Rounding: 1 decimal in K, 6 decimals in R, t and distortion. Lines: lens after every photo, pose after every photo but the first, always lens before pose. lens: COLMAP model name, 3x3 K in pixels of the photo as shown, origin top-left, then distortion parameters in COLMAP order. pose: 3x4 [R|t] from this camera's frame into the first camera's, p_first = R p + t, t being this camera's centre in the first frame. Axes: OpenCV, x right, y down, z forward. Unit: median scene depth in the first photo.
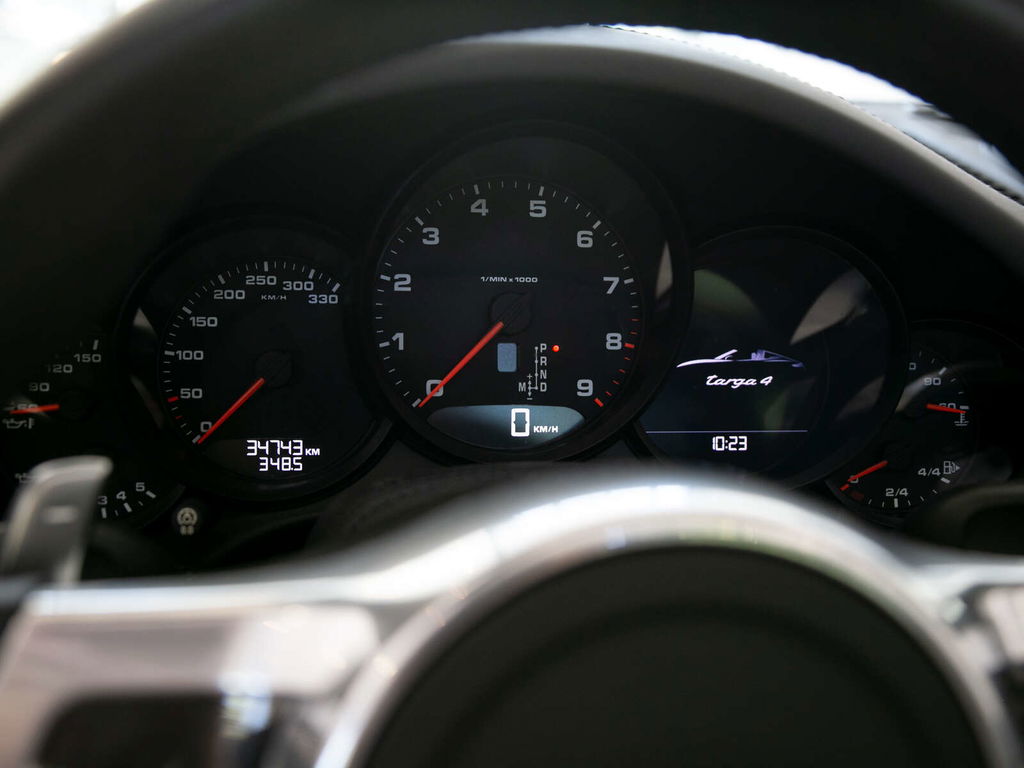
lens RADIAL K [[1200.3, 0, 512.0], [0, 1200.3, 384.0], [0, 0, 1]] dist [-0.012178, -0.013000]
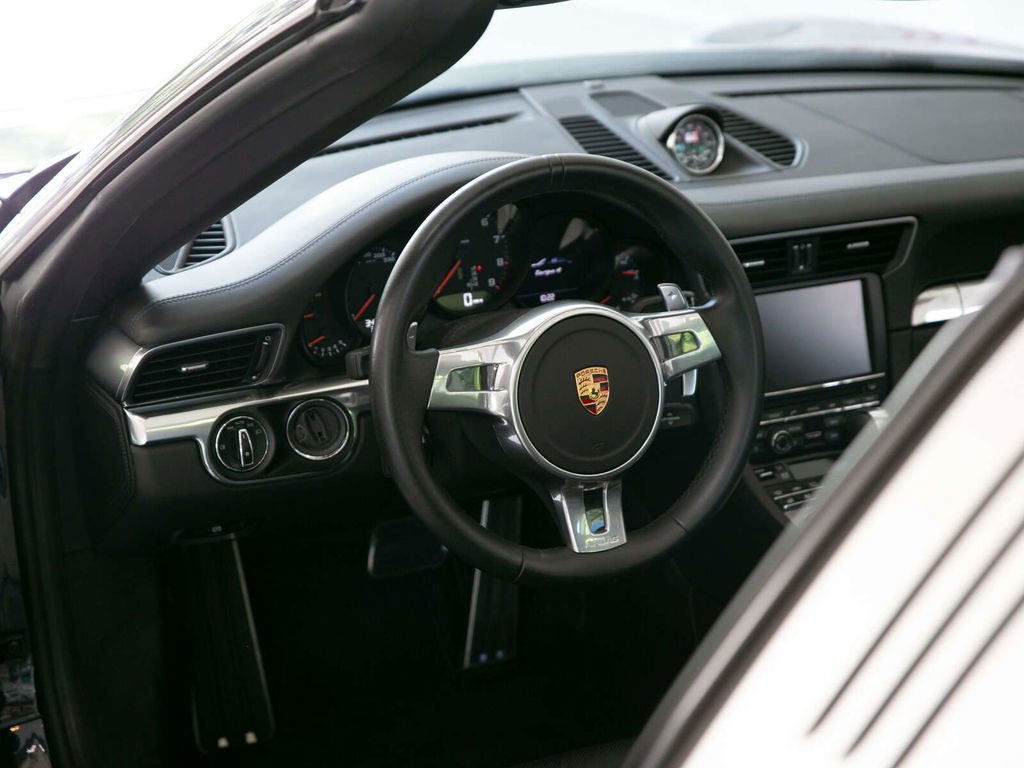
lens RADIAL K [[2190.6, 0, 512.0], [0, 2190.6, 384.0], [0, 0, 1]] dist [-0.009419, -0.047469]
pose [[0.946109, -0.135784, 0.294008, -1.243586], [0.116023, 0.989711, 0.083726, -0.161011], [-0.302352, -0.045102, 0.952129, -3.280912]]
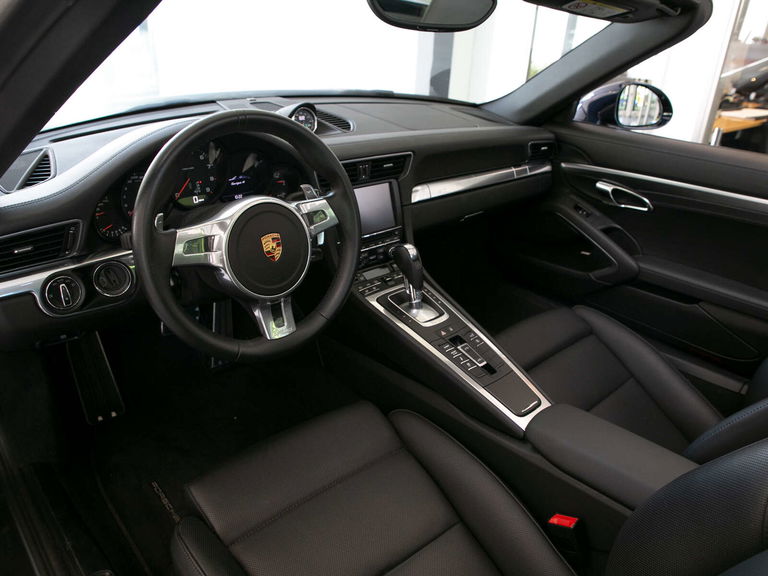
lens RADIAL K [[611.9, 0, 384.0], [0, 611.9, 288.0], [0, 0, 1]] dist [-0.102566, 0.009539]
pose [[0.829430, -0.237782, 0.505476, -0.635762], [0.145626, 0.965631, 0.215290, -0.033843], [-0.539296, -0.104957, 0.835550, -1.320904]]
